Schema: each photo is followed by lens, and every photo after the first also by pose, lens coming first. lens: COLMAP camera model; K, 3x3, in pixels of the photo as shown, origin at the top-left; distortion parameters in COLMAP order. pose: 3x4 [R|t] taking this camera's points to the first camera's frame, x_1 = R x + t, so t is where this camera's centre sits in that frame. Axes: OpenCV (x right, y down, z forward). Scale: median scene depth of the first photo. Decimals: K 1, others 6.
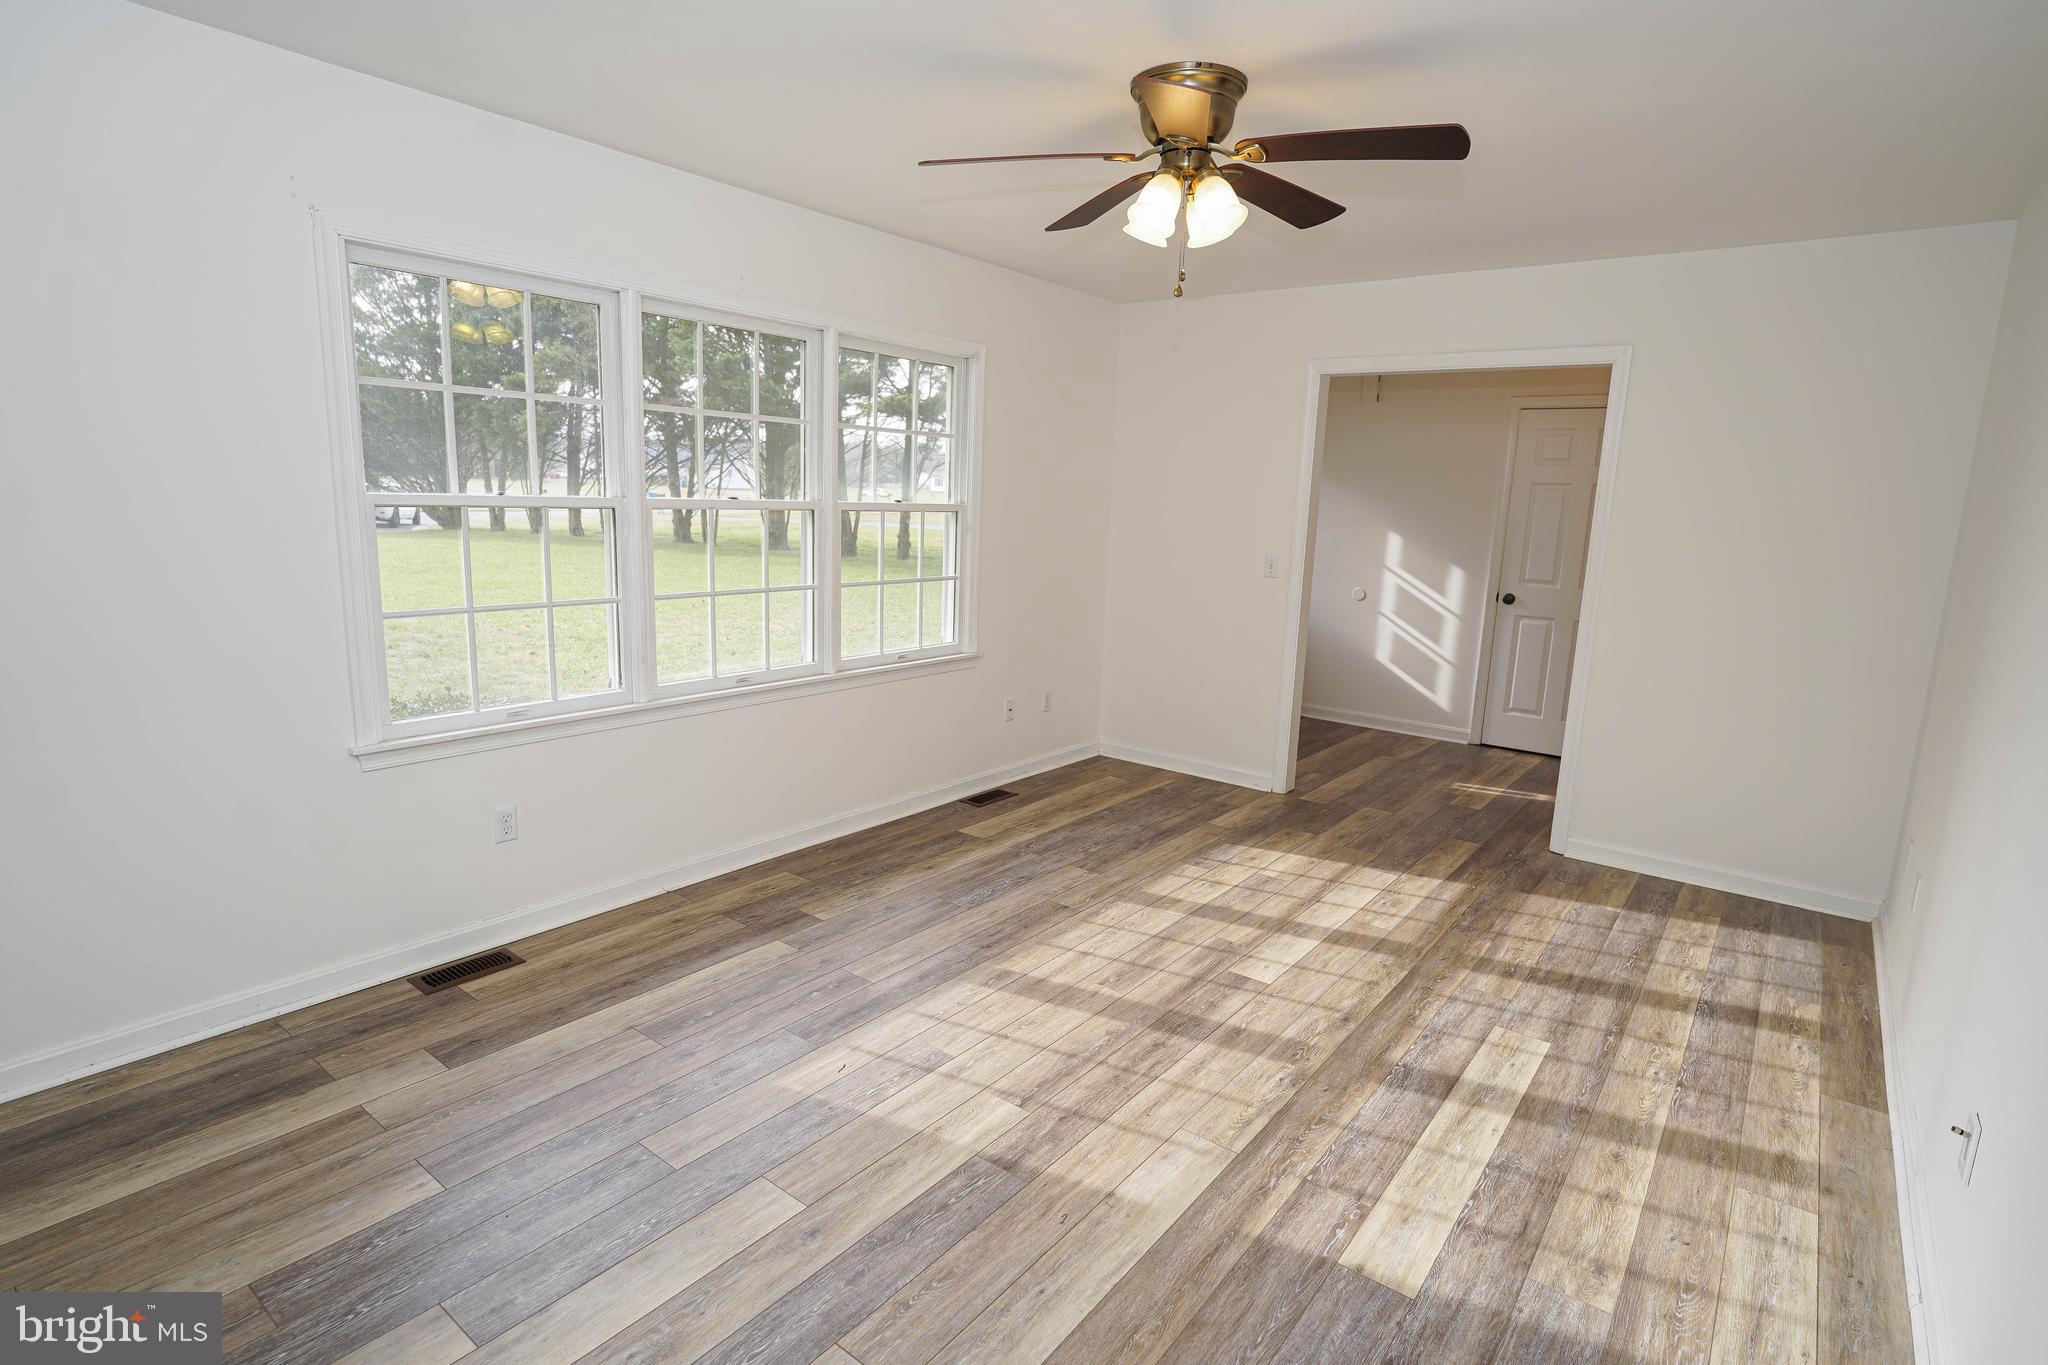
lens RADIAL K [[1045.4, 0, 1036.6], [0, 1045.4, 681.1], [0, 0, 1]] dist [-0.005090, -0.000595]
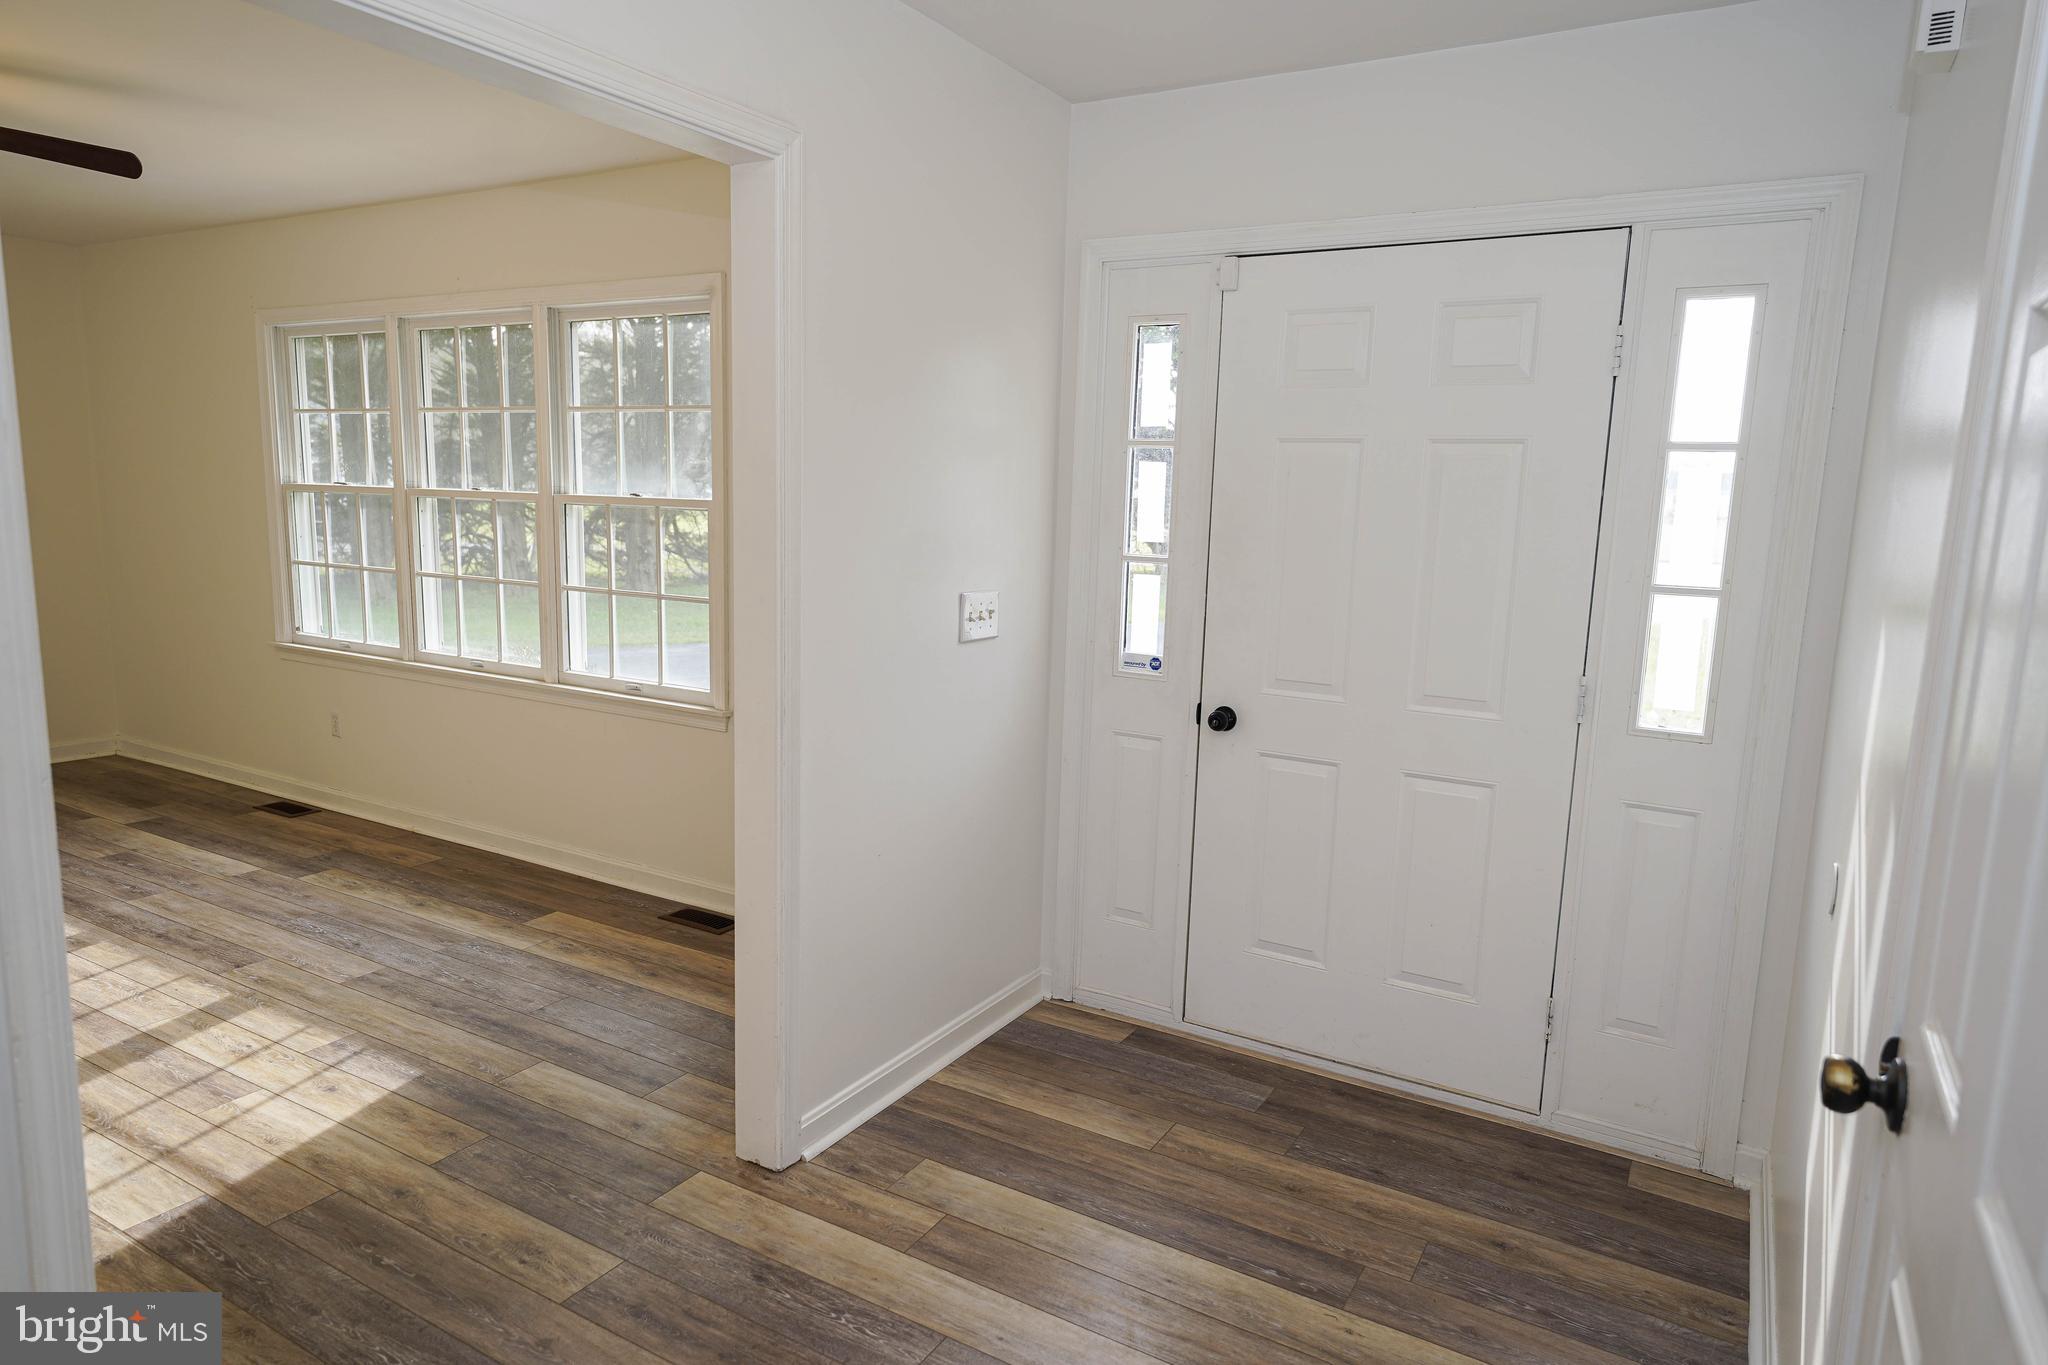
lens RADIAL K [[1252.3, 0, 1030.1], [0, 1252.3, 674.6], [0, 0, 1]] dist [0.019447, -0.006056]
pose [[0.104637, 0.107916, -0.988638, 1.239102], [-0.203710, 0.975343, 0.084904, -0.257262], [0.973424, 0.192511, 0.124040, 1.702901]]
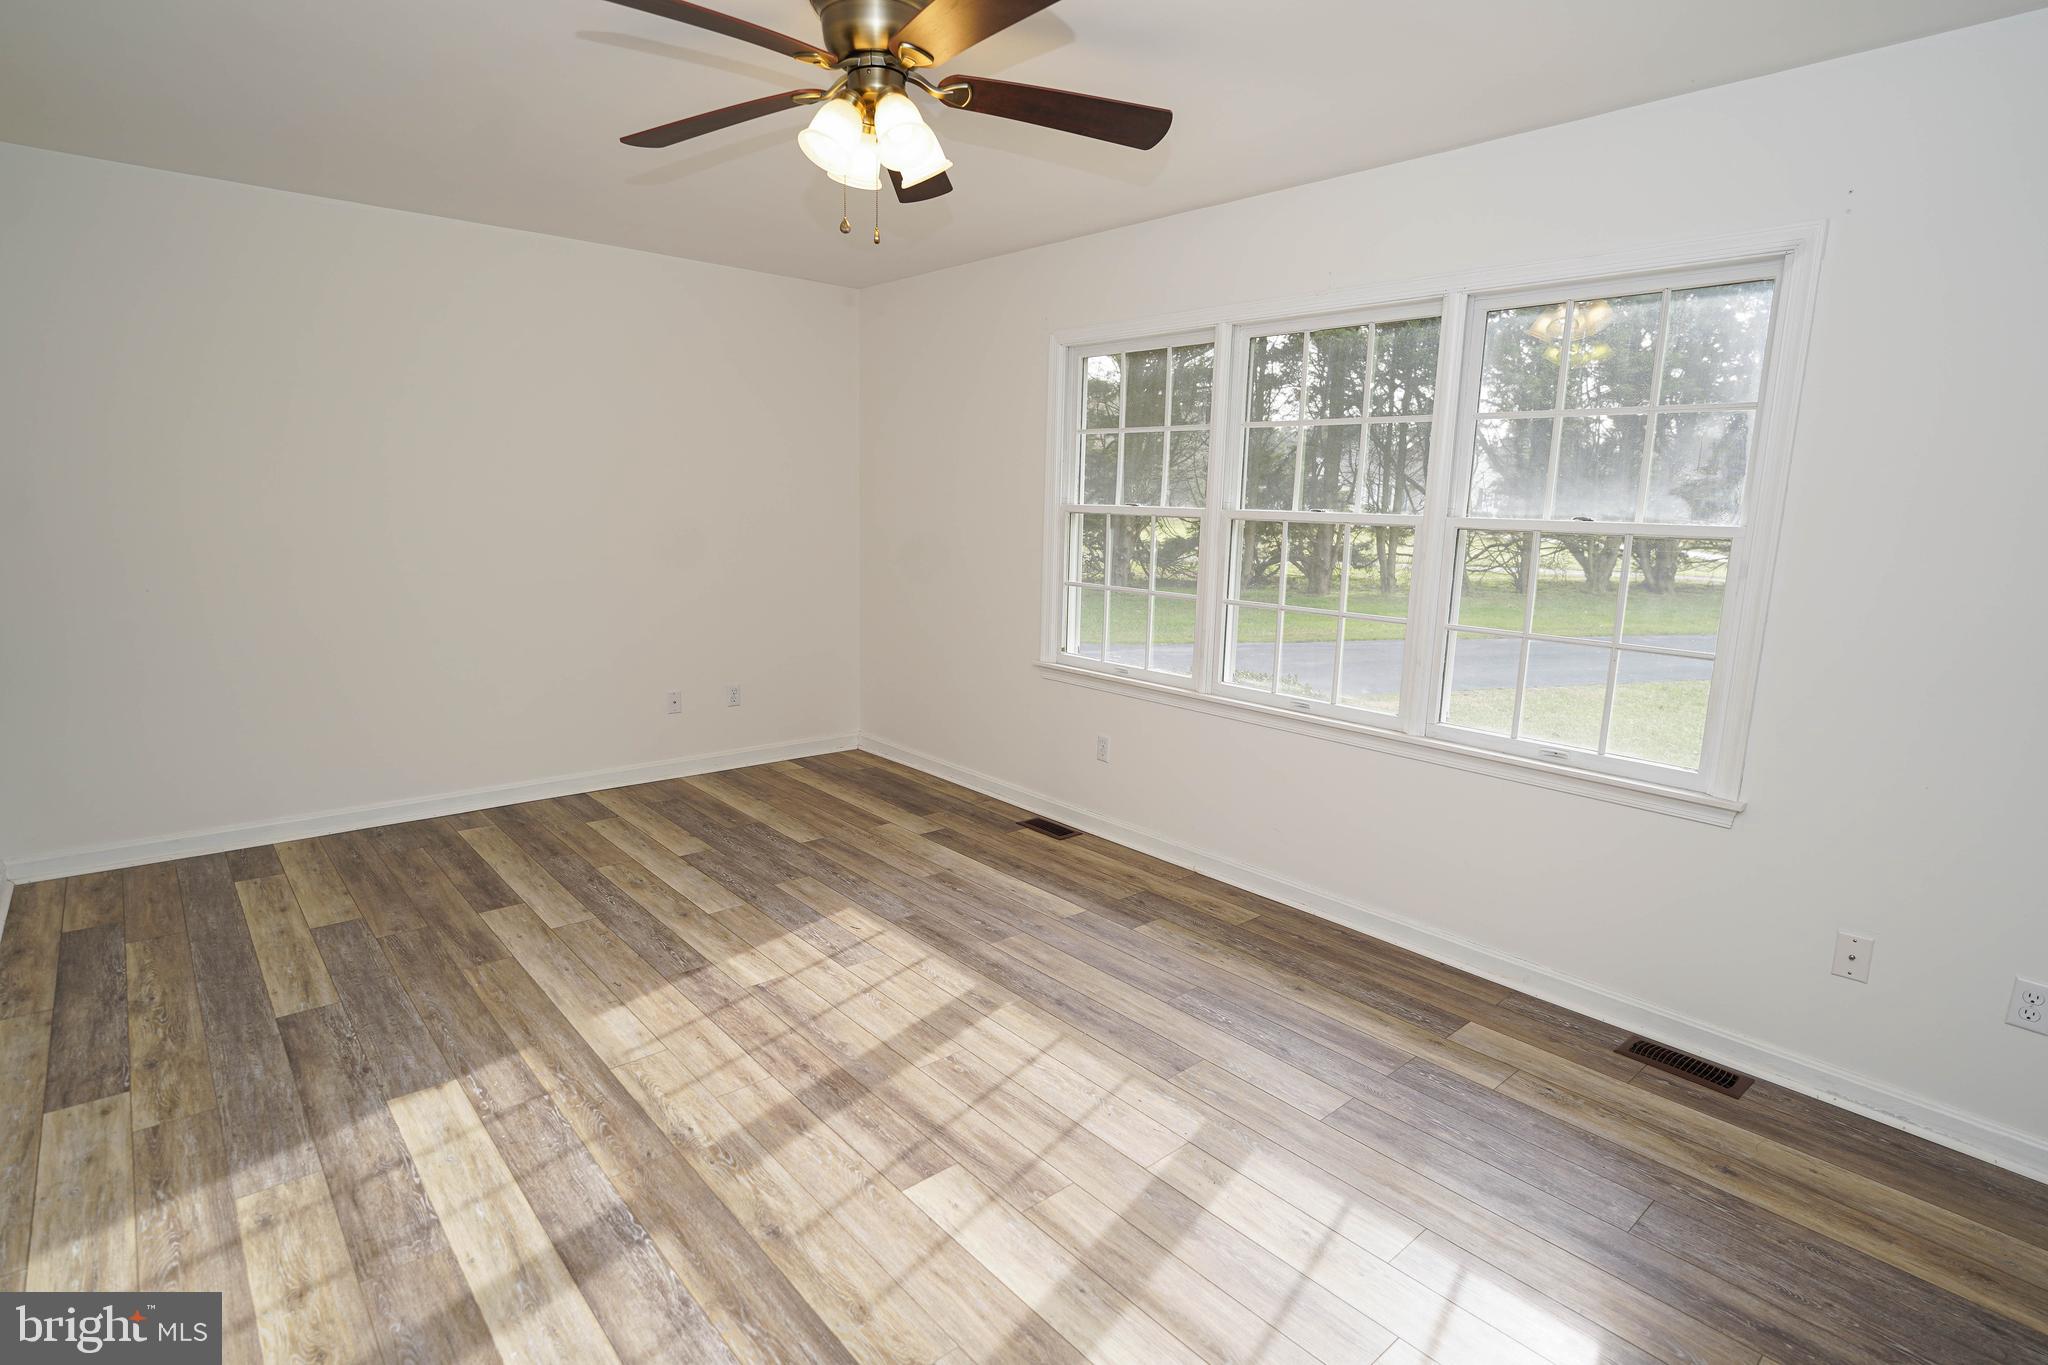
lens RADIAL K [[1045.4, 0, 1012.4], [0, 1045.4, 682.9], [0, 0, 1]] dist [-0.005090, -0.000595]
pose [[-0.216940, 0.132483, -0.967153, 0.835167], [-0.205935, 0.962240, 0.178003, -0.165444], [0.954216, 0.237786, -0.181466, 1.135687]]
